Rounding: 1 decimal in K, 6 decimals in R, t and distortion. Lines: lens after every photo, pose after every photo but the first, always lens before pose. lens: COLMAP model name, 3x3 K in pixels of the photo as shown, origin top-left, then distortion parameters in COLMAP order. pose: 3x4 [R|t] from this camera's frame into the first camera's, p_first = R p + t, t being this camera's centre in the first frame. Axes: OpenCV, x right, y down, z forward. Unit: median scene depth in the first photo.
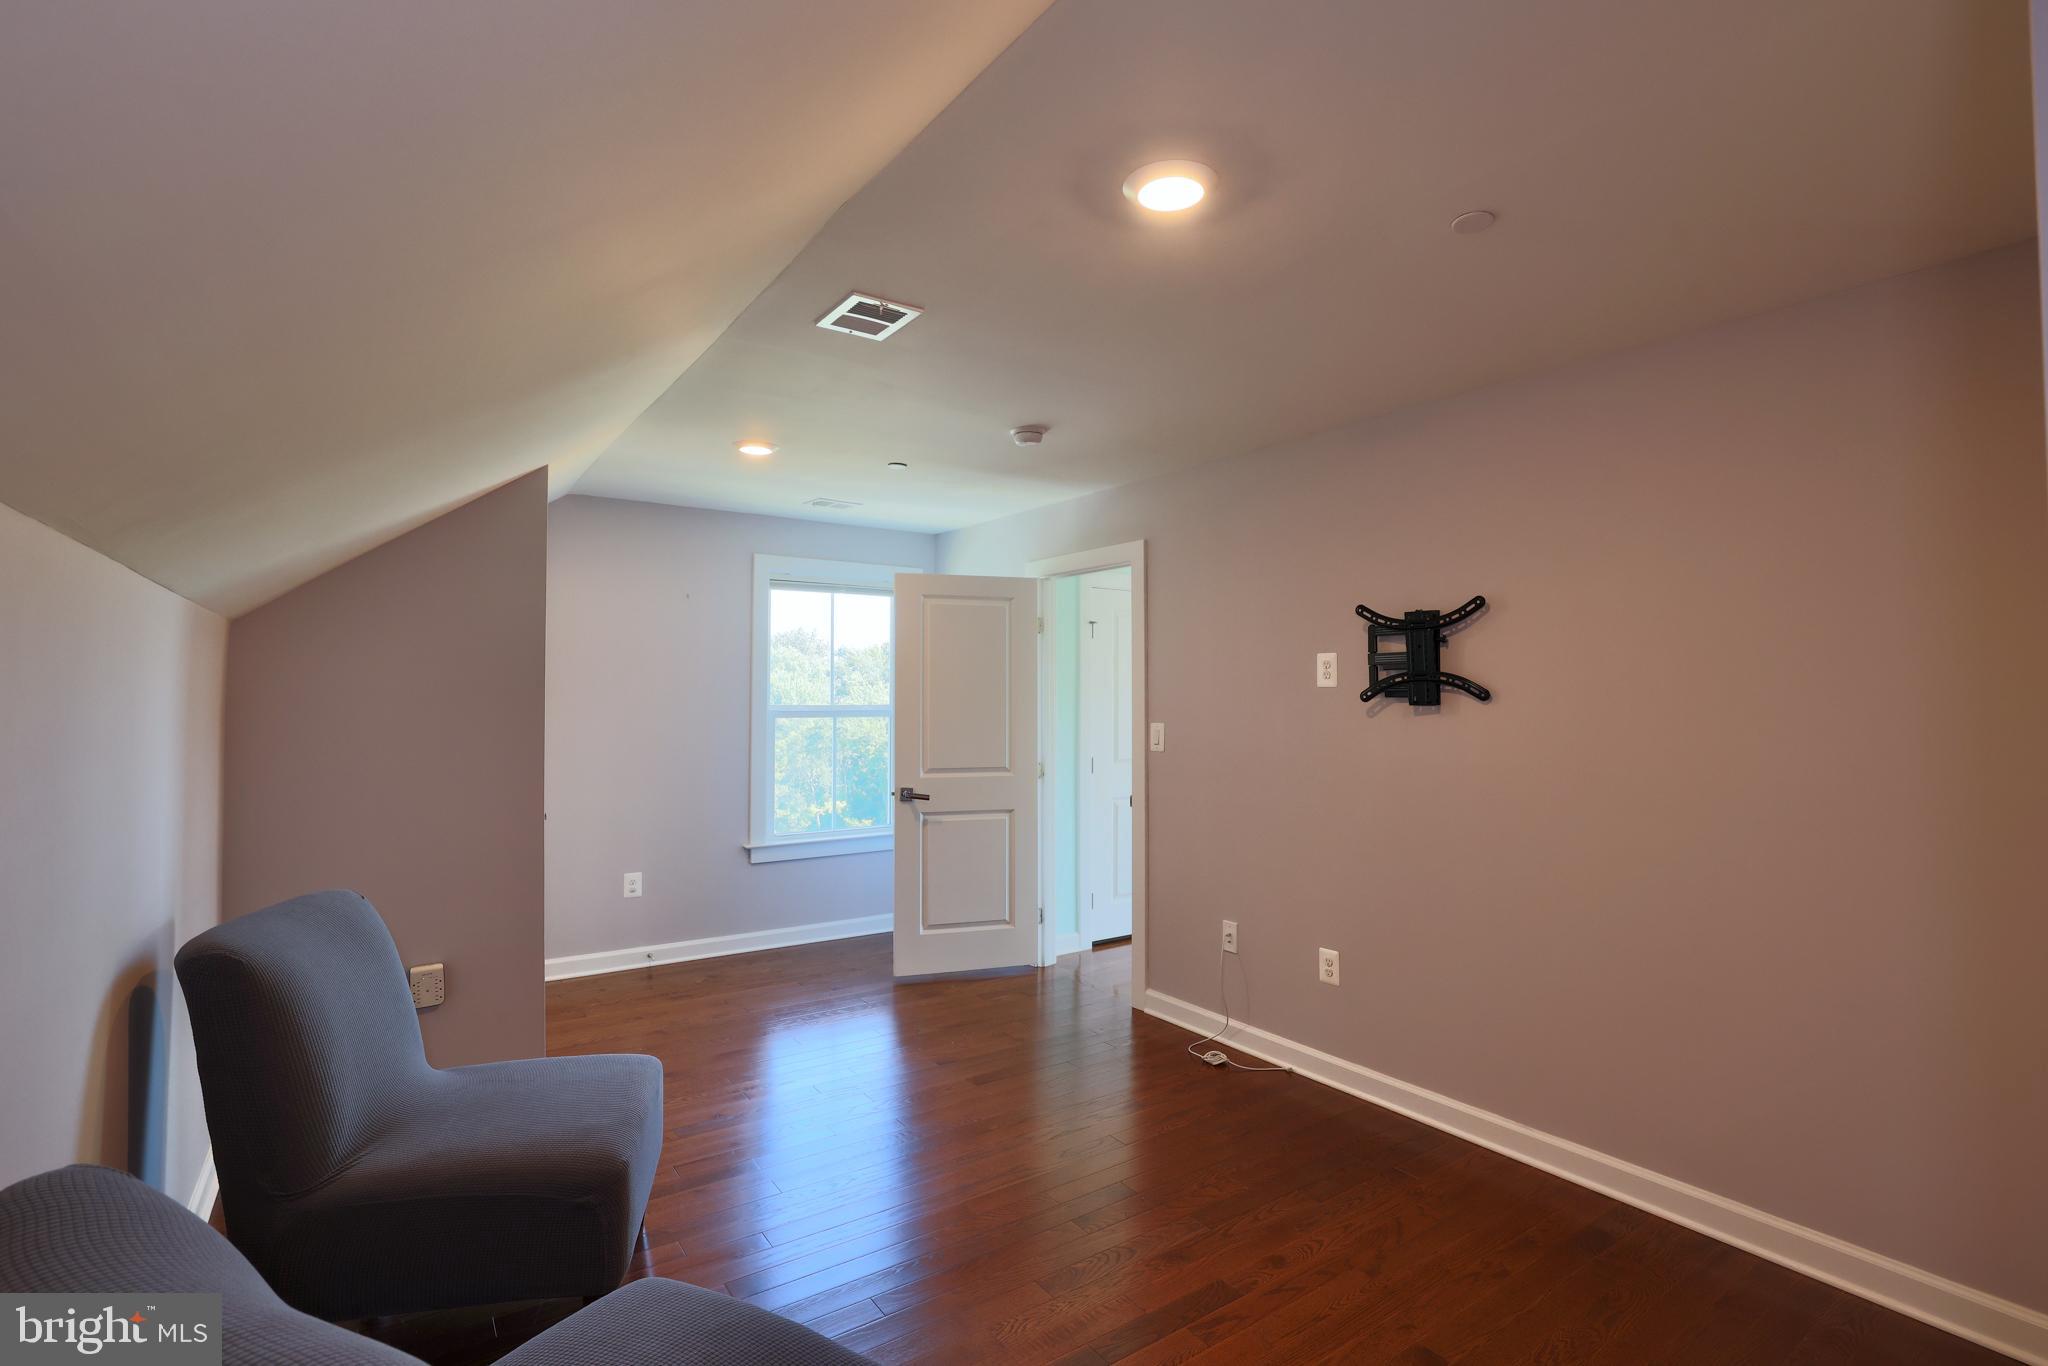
lens RADIAL K [[942.6, 0, 1029.3], [0, 942.6, 672.6], [0, 0, 1]] dist [-0.049514, 0.015250]
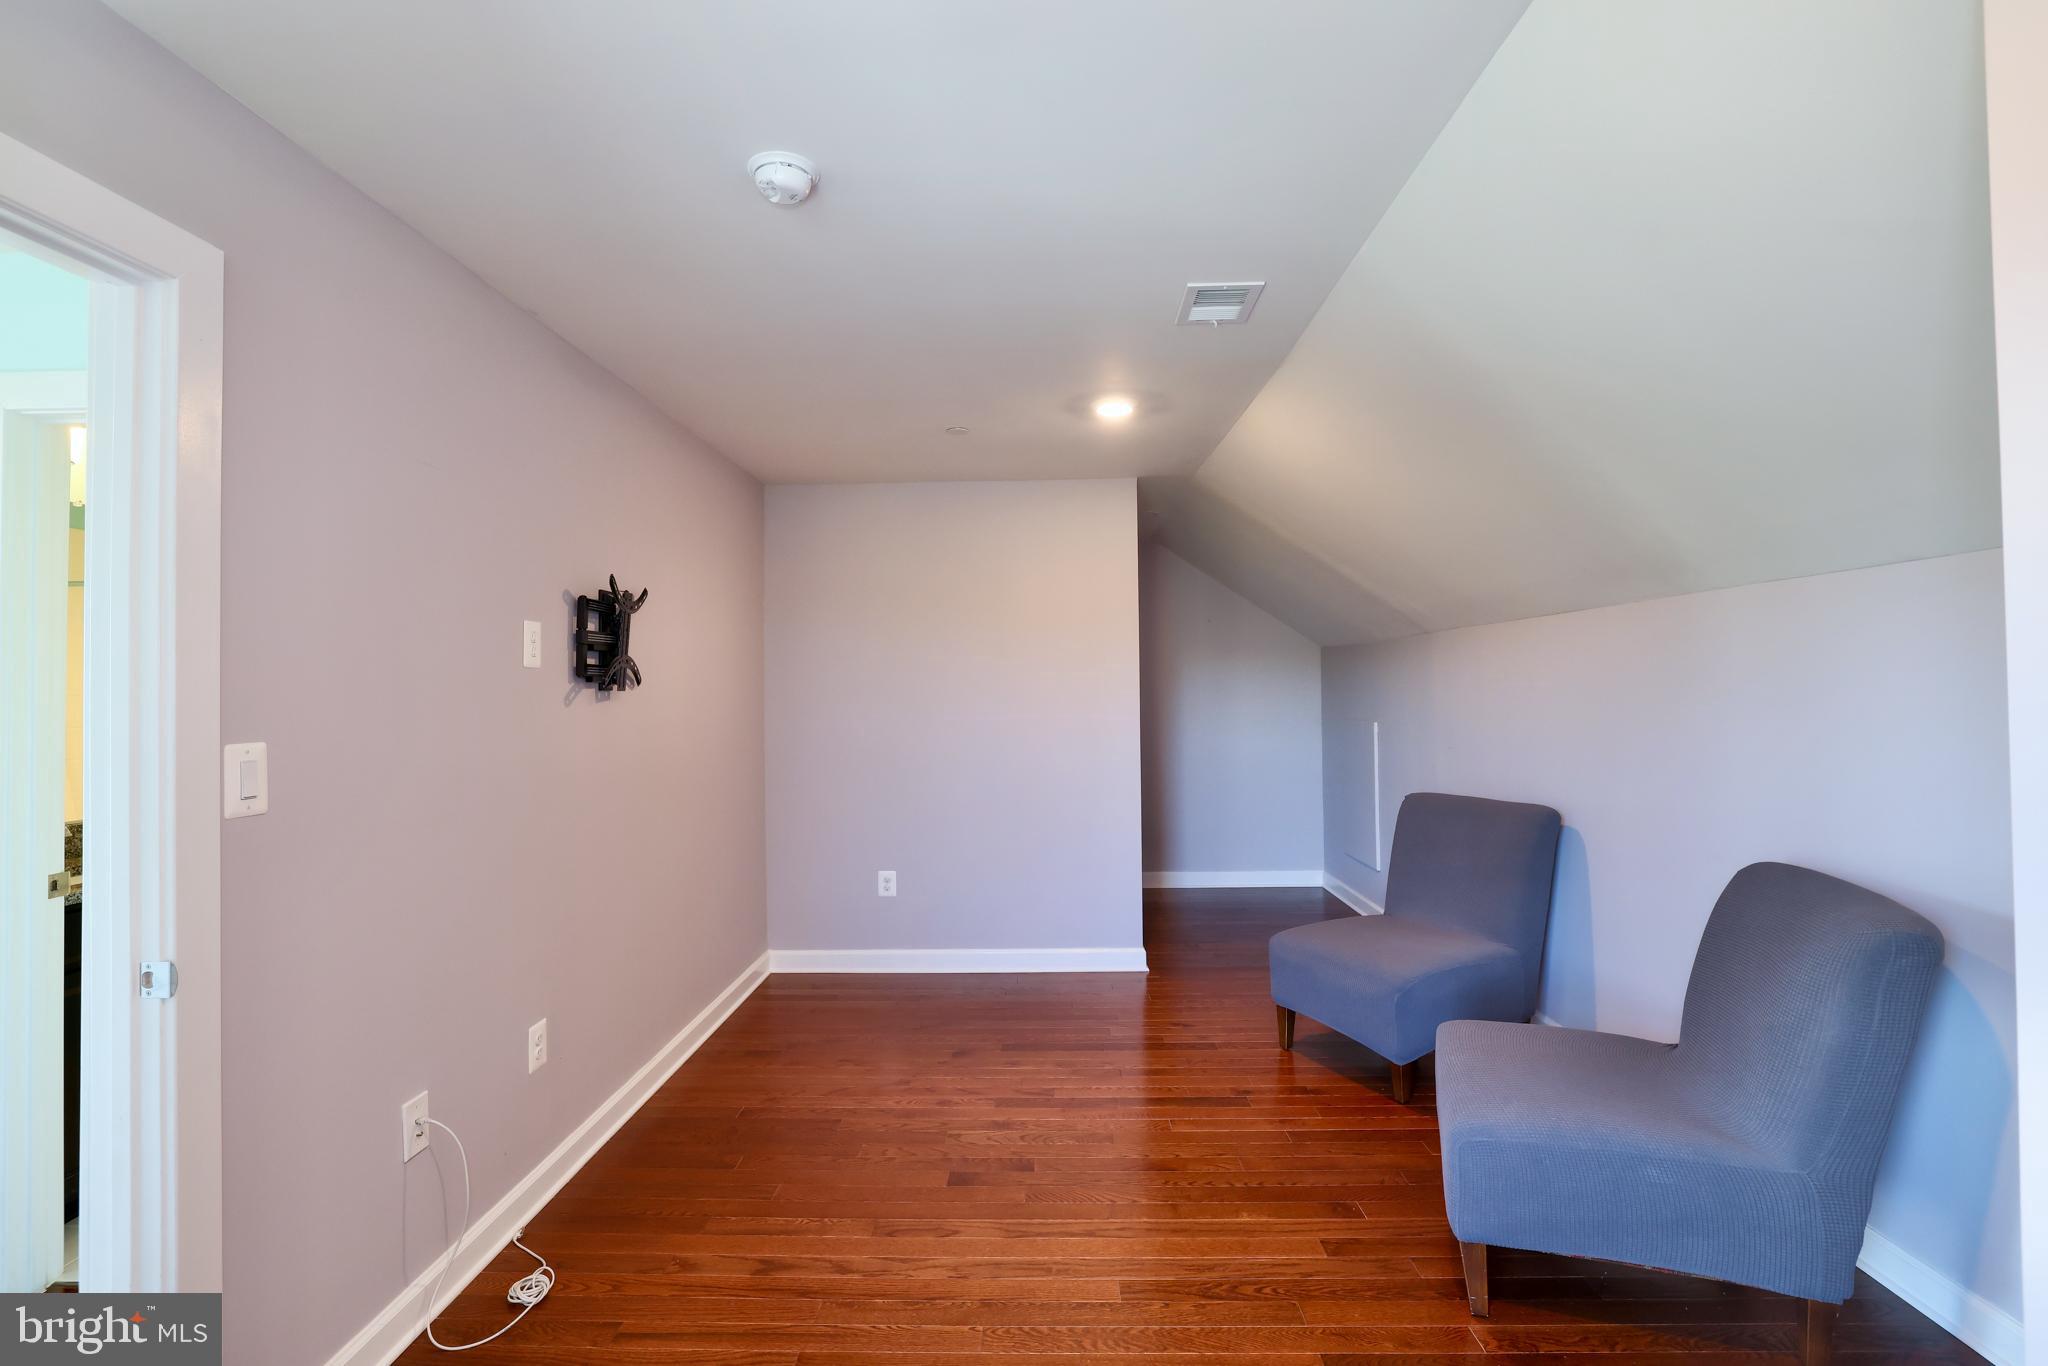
lens RADIAL K [[942.6, 0, 1029.3], [0, 942.6, 672.6], [0, 0, 1]] dist [-0.049514, 0.015250]
pose [[-0.808571, 0.018885, 0.588095, -0.426733], [-0.003645, 0.999305, -0.037102, 0.045395], [-0.588387, -0.032143, -0.807940, 1.369509]]
